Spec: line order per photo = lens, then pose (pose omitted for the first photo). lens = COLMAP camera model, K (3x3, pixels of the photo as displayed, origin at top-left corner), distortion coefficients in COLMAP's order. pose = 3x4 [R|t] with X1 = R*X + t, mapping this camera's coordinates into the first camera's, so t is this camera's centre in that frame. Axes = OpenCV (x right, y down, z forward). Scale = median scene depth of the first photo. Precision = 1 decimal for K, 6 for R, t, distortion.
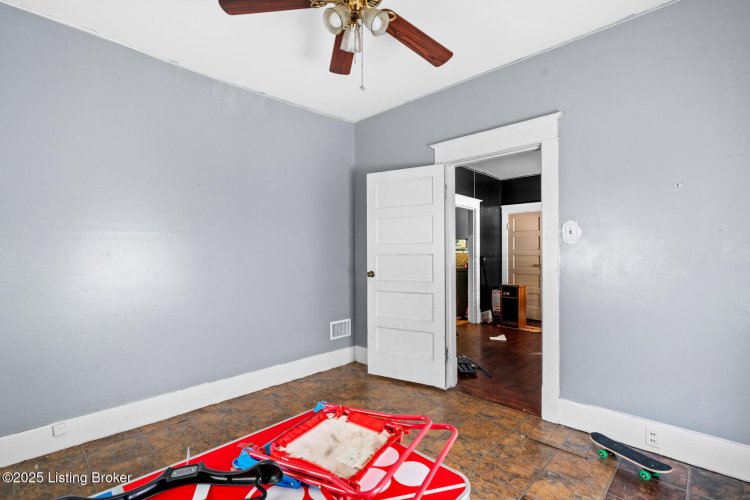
lens RADIAL K [[344.6, 0, 378.8], [0, 344.6, 253.0], [0, 0, 1]] dist [-0.004284, -0.000525]
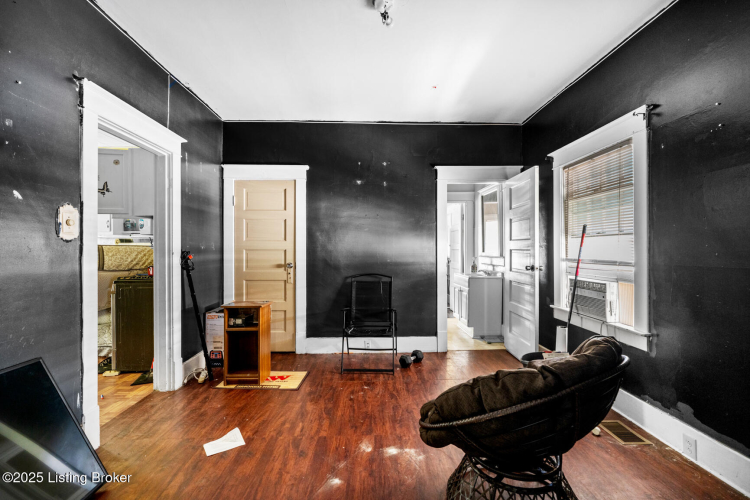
lens RADIAL K [[344.6, 0, 379.6], [0, 344.6, 248.8], [0, 0, 1]] dist [-0.004284, -0.000525]
pose [[0.698400, -0.001855, 0.715705, 0.133797], [-0.005682, 0.999951, 0.008137, -0.000598], [-0.715685, -0.009749, 0.698355, 0.433633]]
